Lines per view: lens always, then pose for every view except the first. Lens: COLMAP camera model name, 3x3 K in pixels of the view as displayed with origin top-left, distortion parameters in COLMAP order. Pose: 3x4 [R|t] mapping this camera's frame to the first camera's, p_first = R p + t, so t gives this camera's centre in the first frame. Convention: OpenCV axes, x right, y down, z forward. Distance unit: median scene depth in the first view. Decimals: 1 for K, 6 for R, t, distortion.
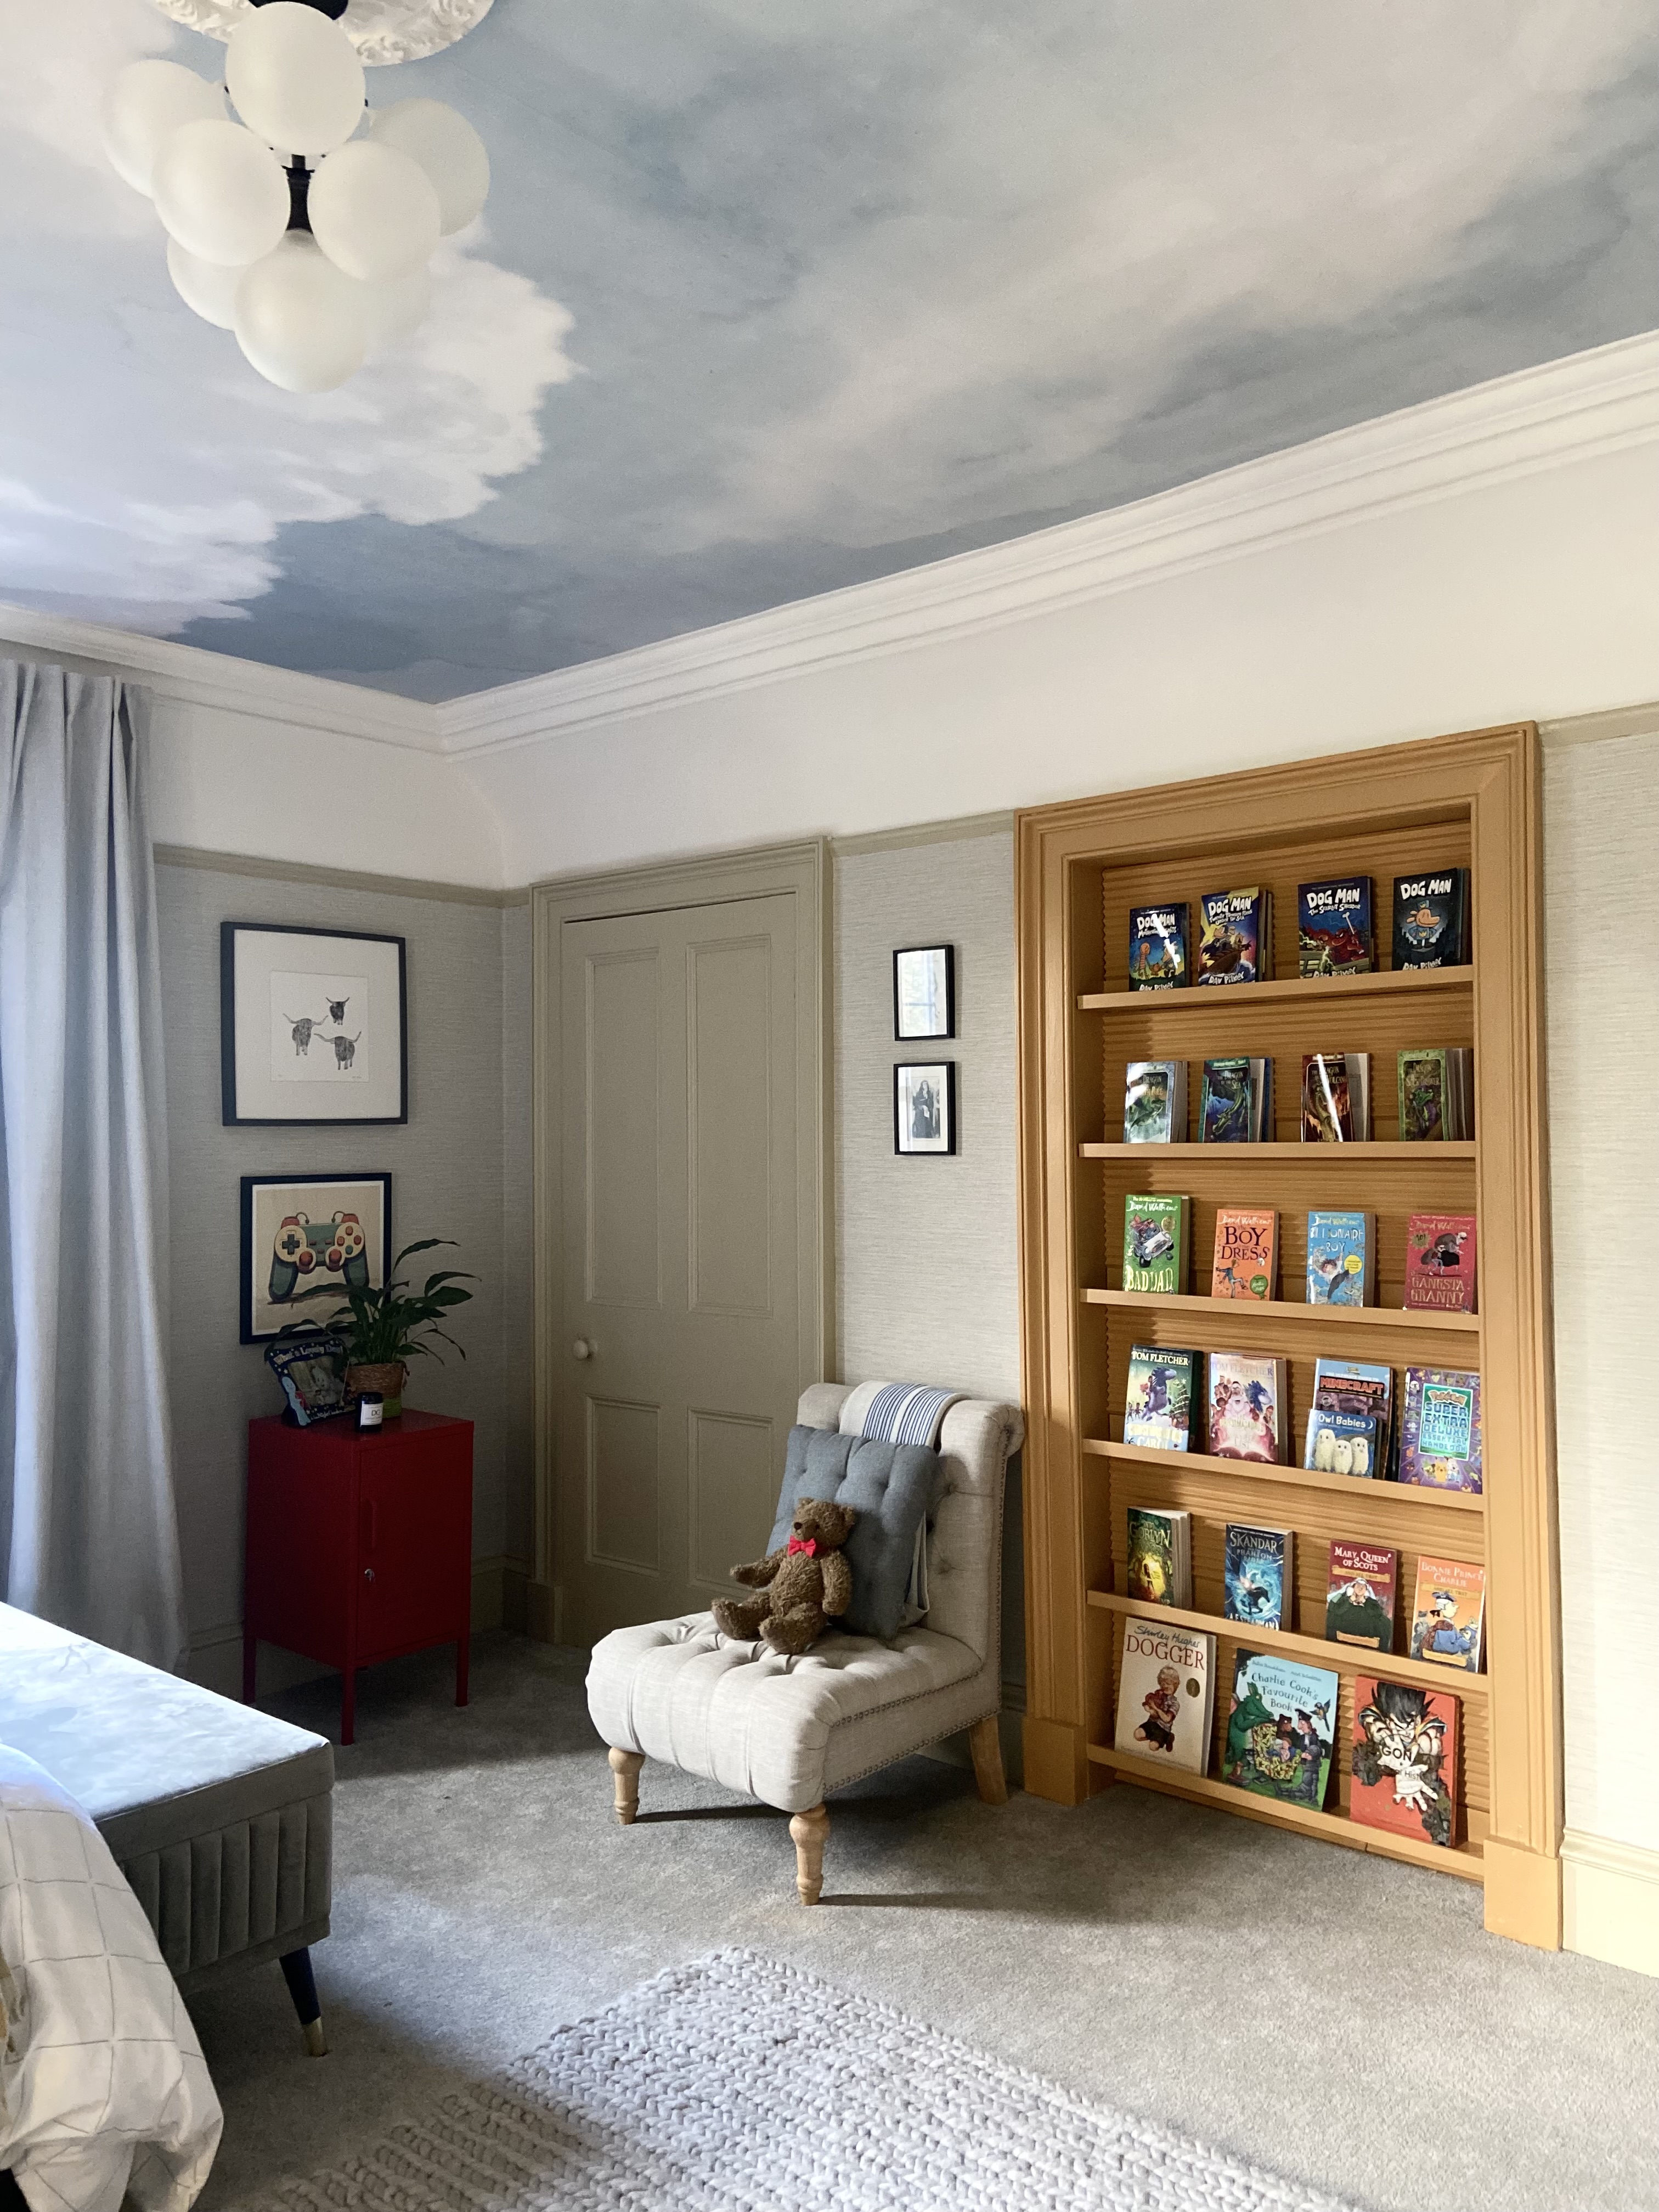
lens RADIAL K [[1671.4, 0, 829.5], [0, 1671.4, 1106.0], [0, 0, 1]] dist [0.084537, 0.001261]
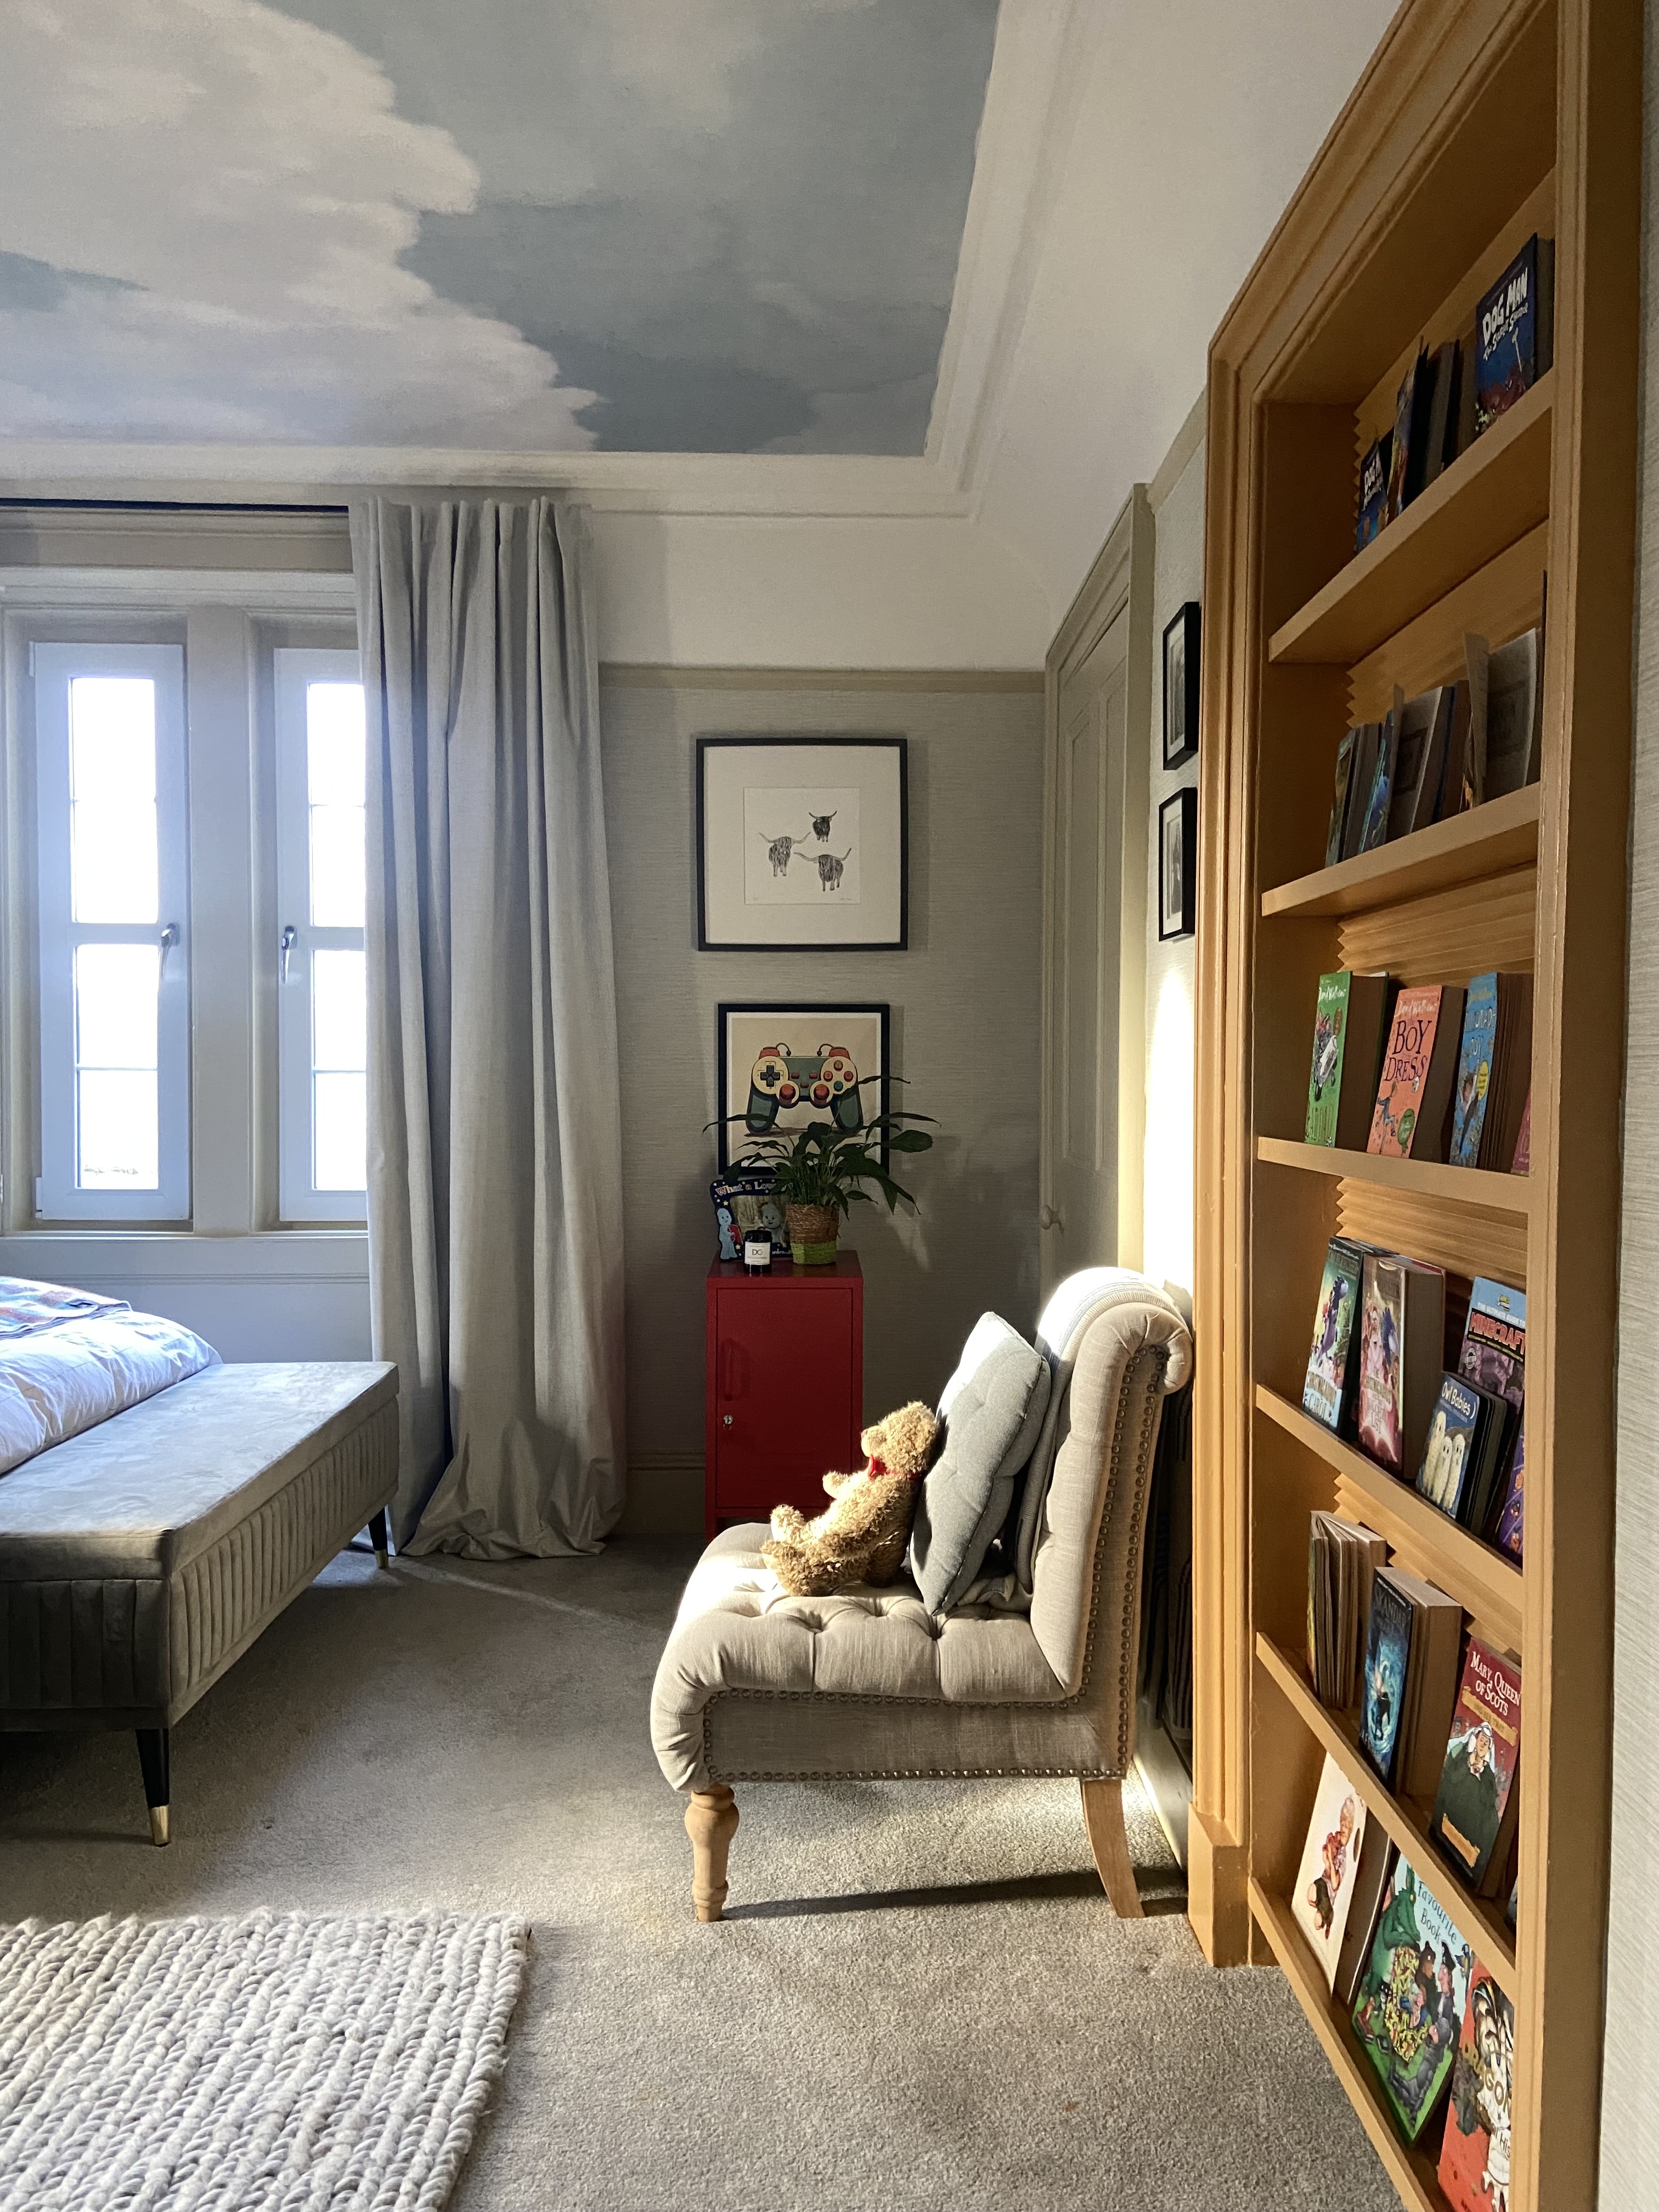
lens RADIAL K [[1648.3, 0, 829.5], [0, 1648.3, 1106.0], [0, 0, 1]] dist [0.164499, -0.227409]
pose [[0.675120, 0.030655, -0.737070, 0.522268], [0.002918, 0.999017, 0.044223, 0.076633], [0.737702, -0.032006, 0.674368, 0.521767]]
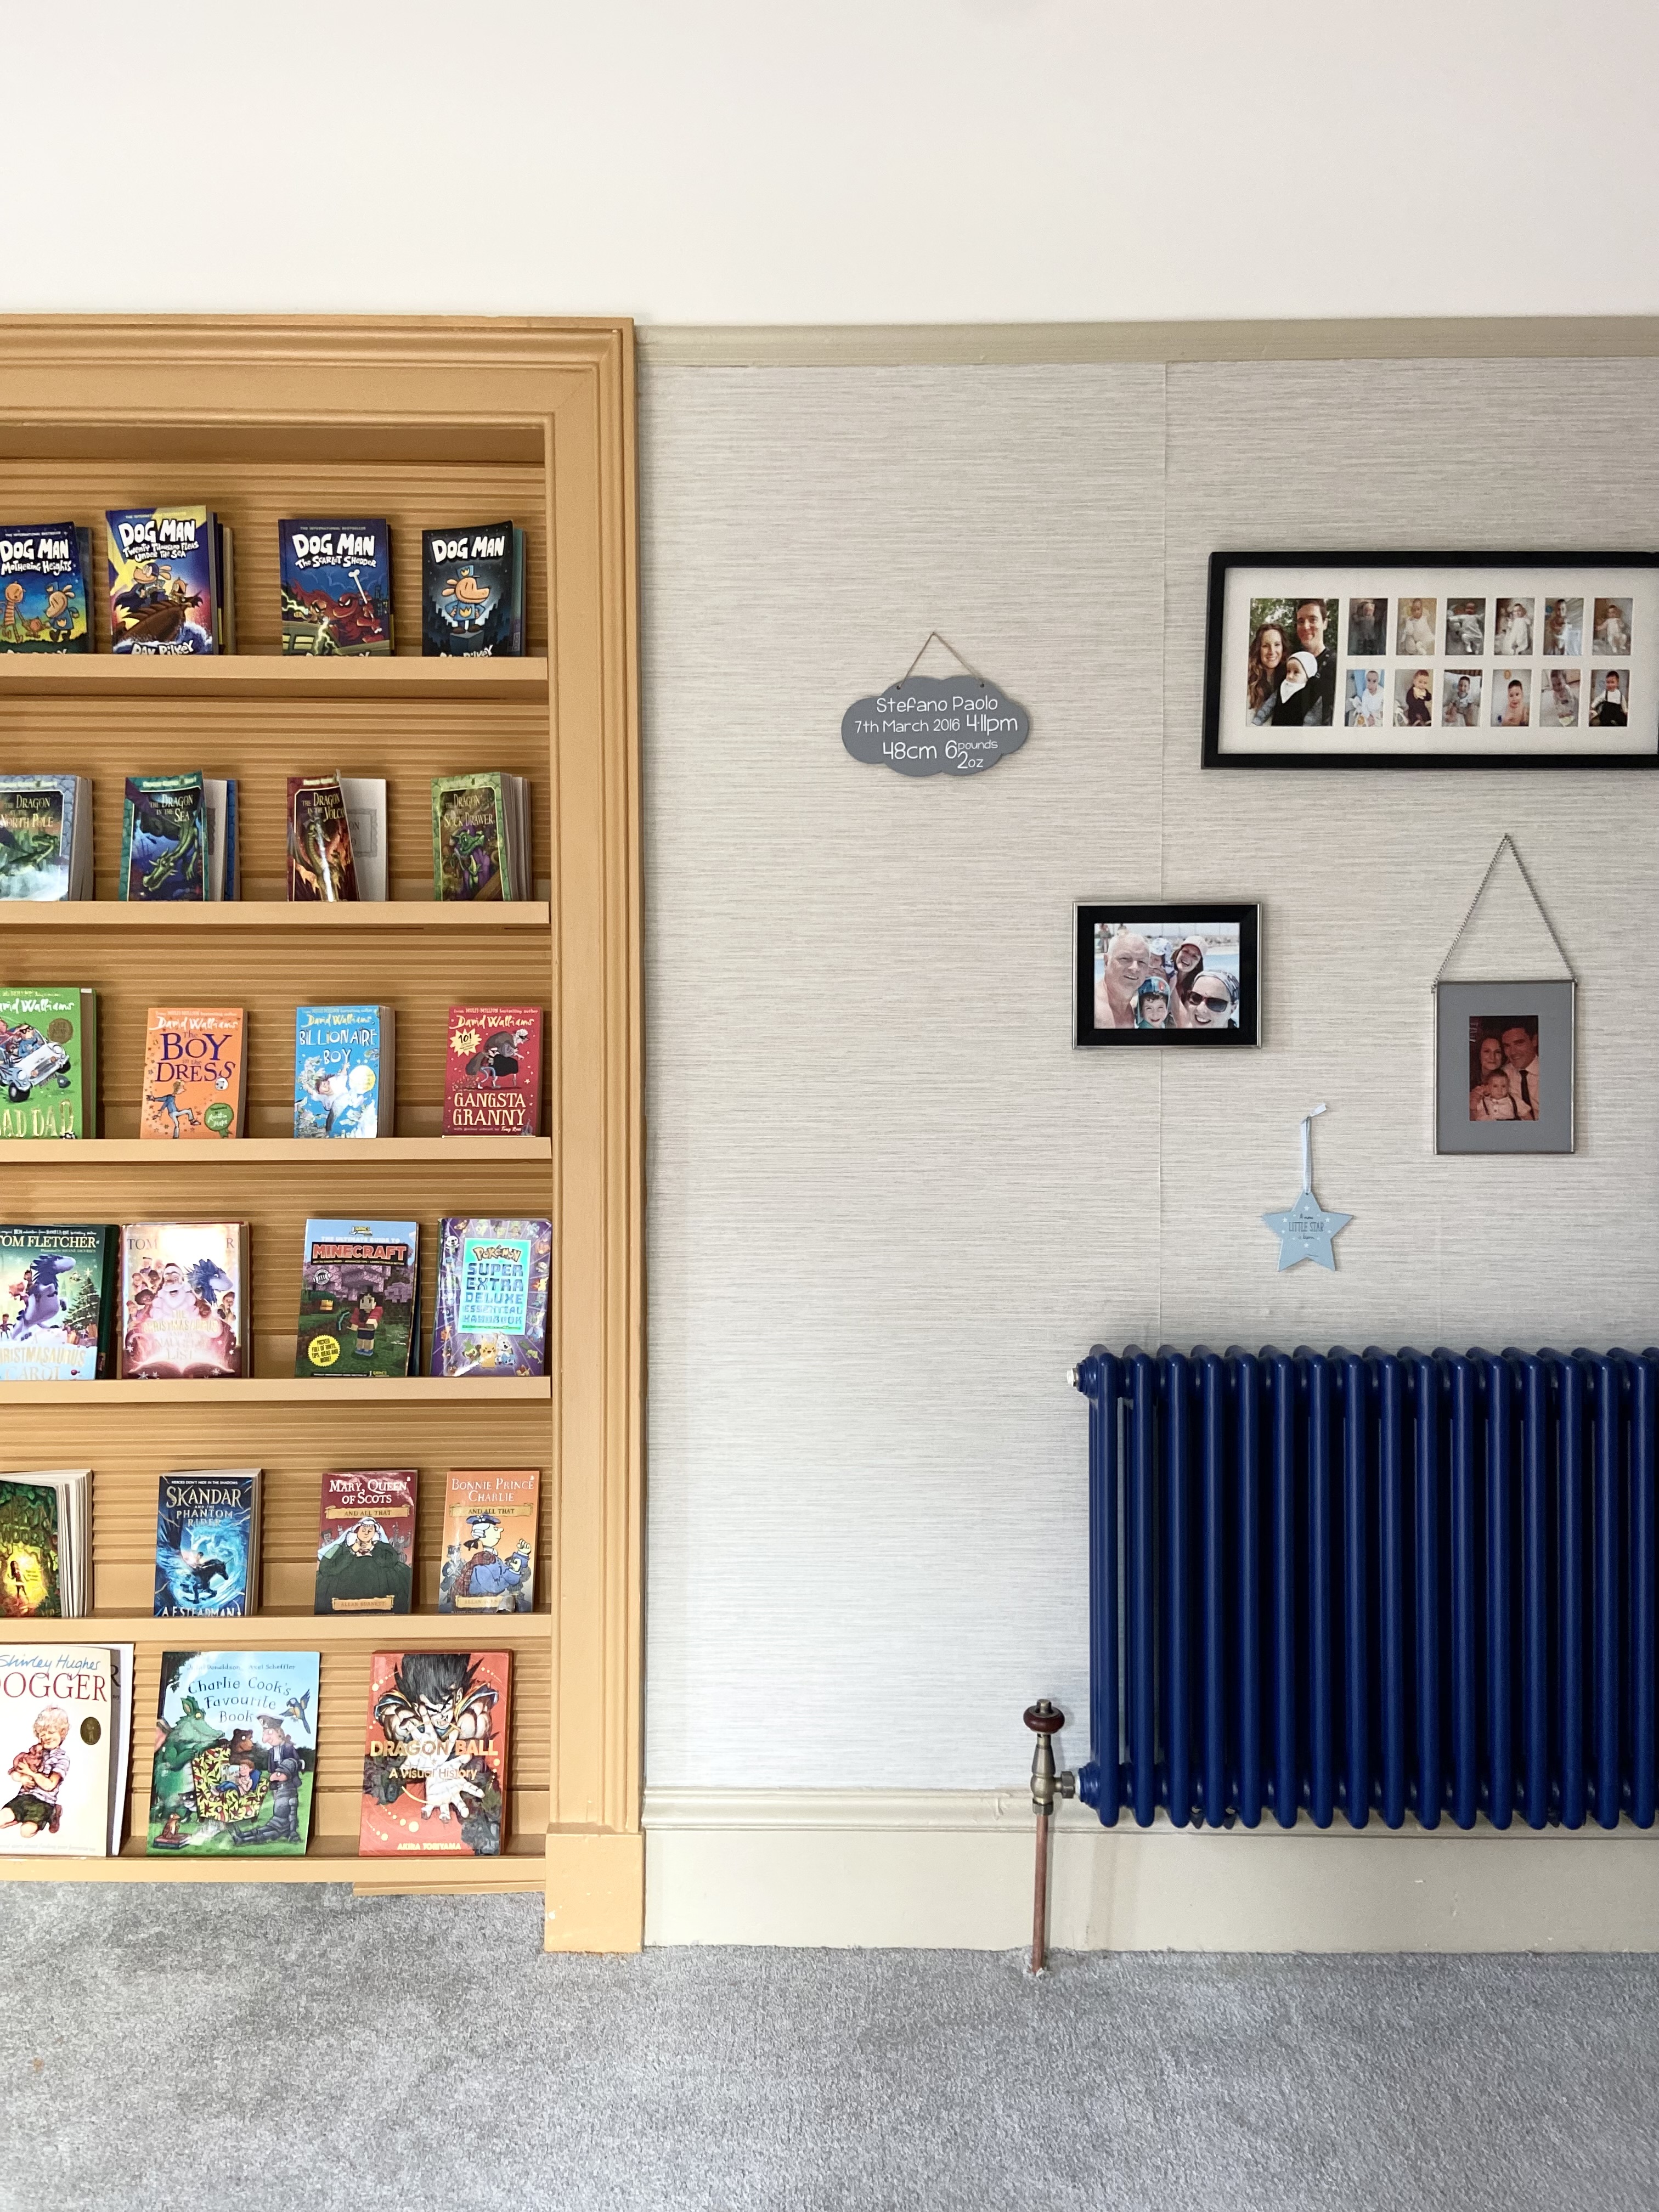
lens RADIAL K [[1655.3, 0, 831.0], [0, 1655.3, 1084.0], [0, 0, 1]] dist [0.030065, 0.001834]
pose [[0.737264, -0.019143, 0.675333, -0.011904], [-0.020056, 0.998538, 0.050199, 0.054515], [-0.675307, -0.050554, 0.735802, 0.346841]]
